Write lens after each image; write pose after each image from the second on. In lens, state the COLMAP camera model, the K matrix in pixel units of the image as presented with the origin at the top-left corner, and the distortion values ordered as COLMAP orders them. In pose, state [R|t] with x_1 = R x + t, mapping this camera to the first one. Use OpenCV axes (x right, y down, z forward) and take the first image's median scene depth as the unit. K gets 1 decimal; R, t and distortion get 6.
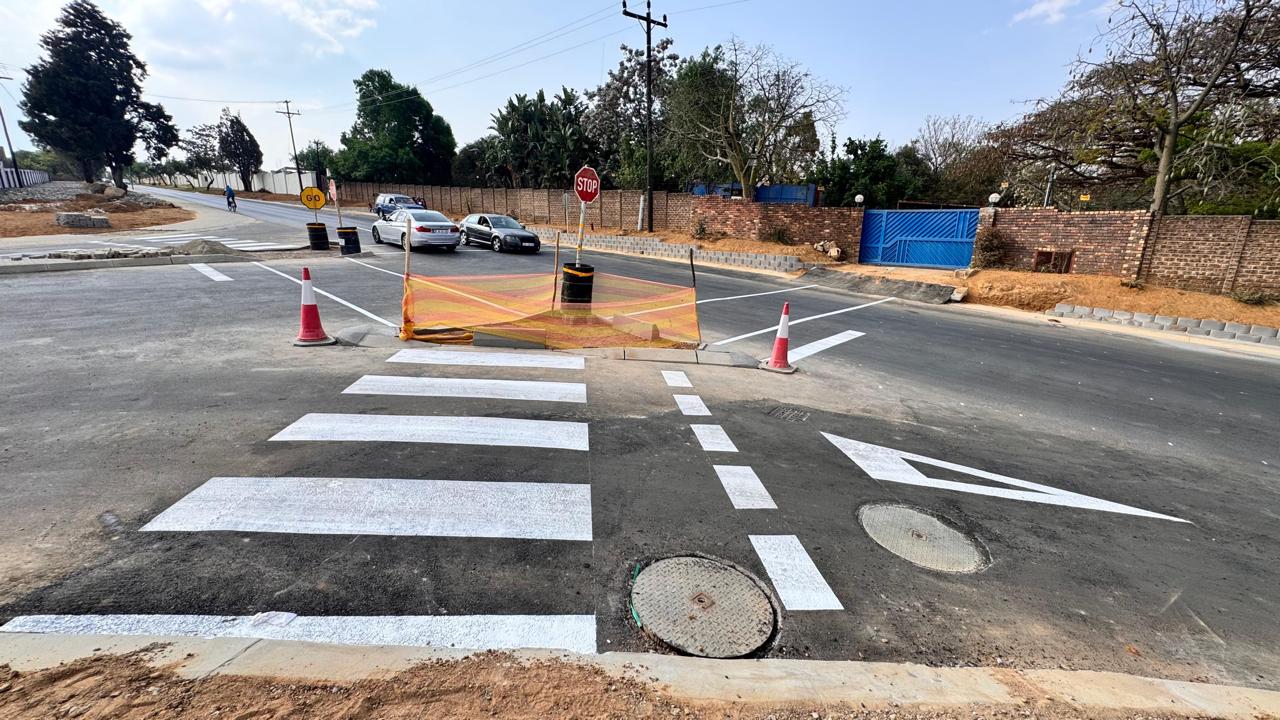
lens RADIAL K [[513.7, 0, 639.3], [0, 513.7, 357.2], [0, 0, 1]] dist [-0.000361, -0.000197]
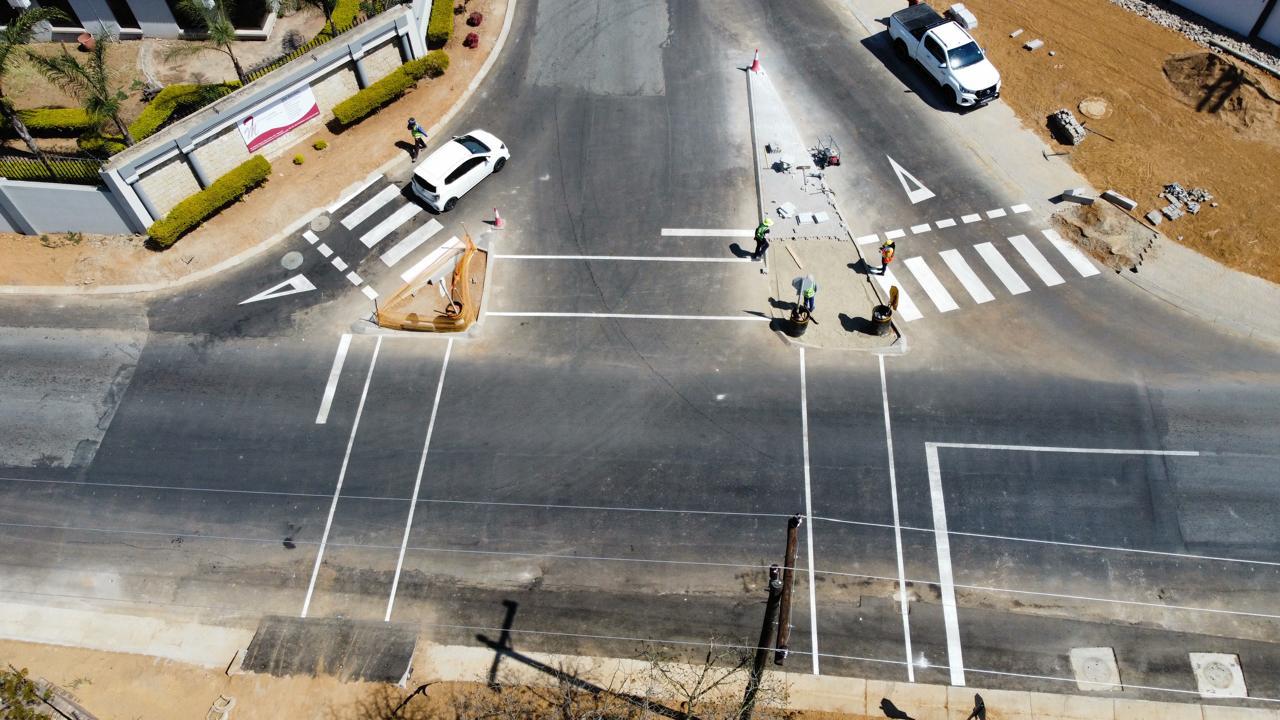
lens RADIAL K [[977.7, 0, 639.6], [0, 977.7, 357.8], [0, 0, 1]] dist [-0.004956, 0.004198]
pose [[-0.789229, 0.509130, -0.343372, 0.270454], [-0.139207, 0.396268, 0.907521, -1.422341], [0.598113, 0.764041, -0.241871, 1.014779]]
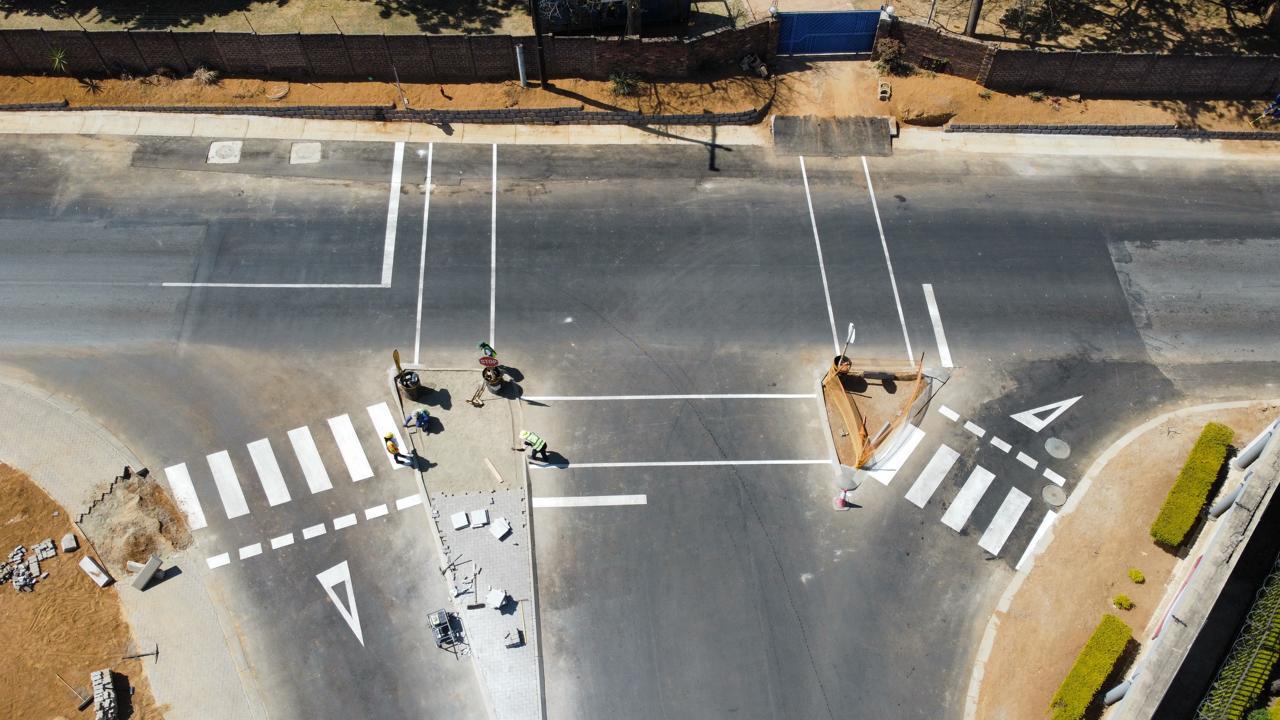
lens RADIAL K [[977.7, 0, 638.1], [0, 977.7, 366.4], [0, 0, 1]] dist [-0.004956, 0.004198]
pose [[0.705541, -0.611223, 0.358634, -0.785398], [0.198184, 0.656052, 0.728230, -1.185896], [-0.680393, -0.442721, 0.584006, -0.204221]]
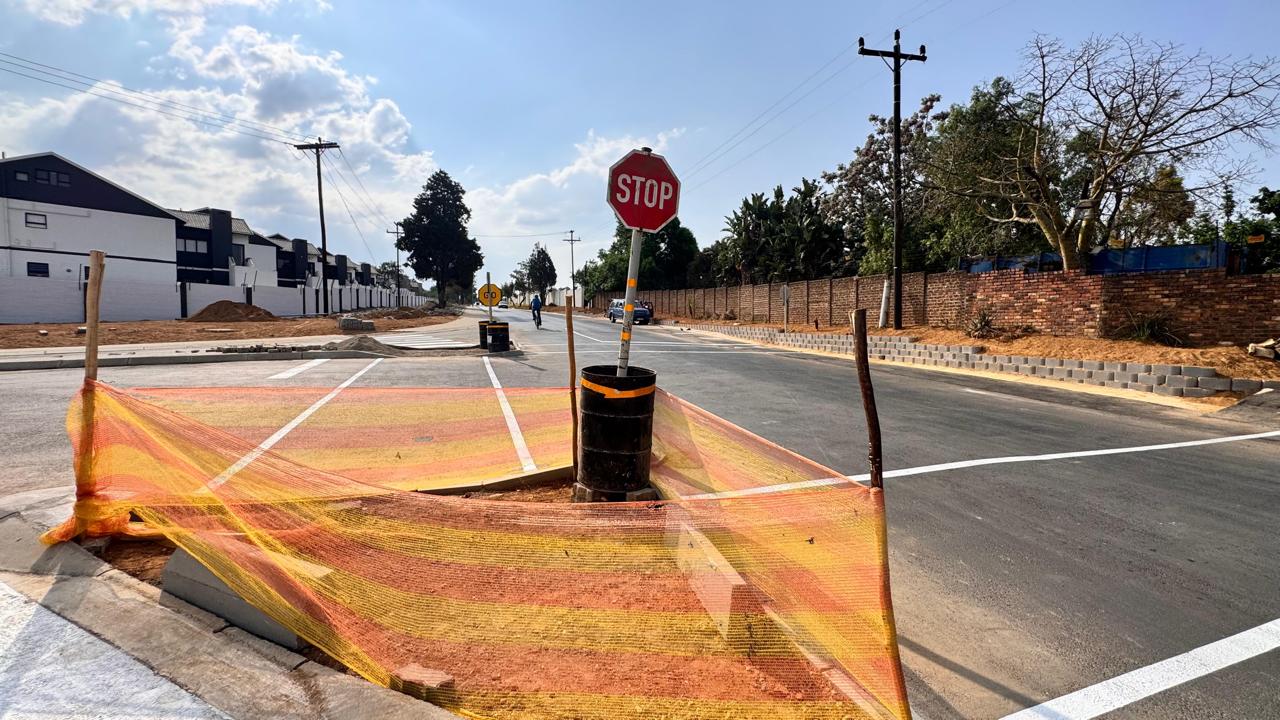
lens RADIAL K [[513.7, 0, 641.7], [0, 513.7, 357.3], [0, 0, 1]] dist [-0.000361, -0.000197]
pose [[0.885741, 0.013055, -0.463997, 0.043609], [-0.106988, 0.978432, -0.176704, -0.051664], [0.451682, 0.206156, 0.868034, 0.279651]]
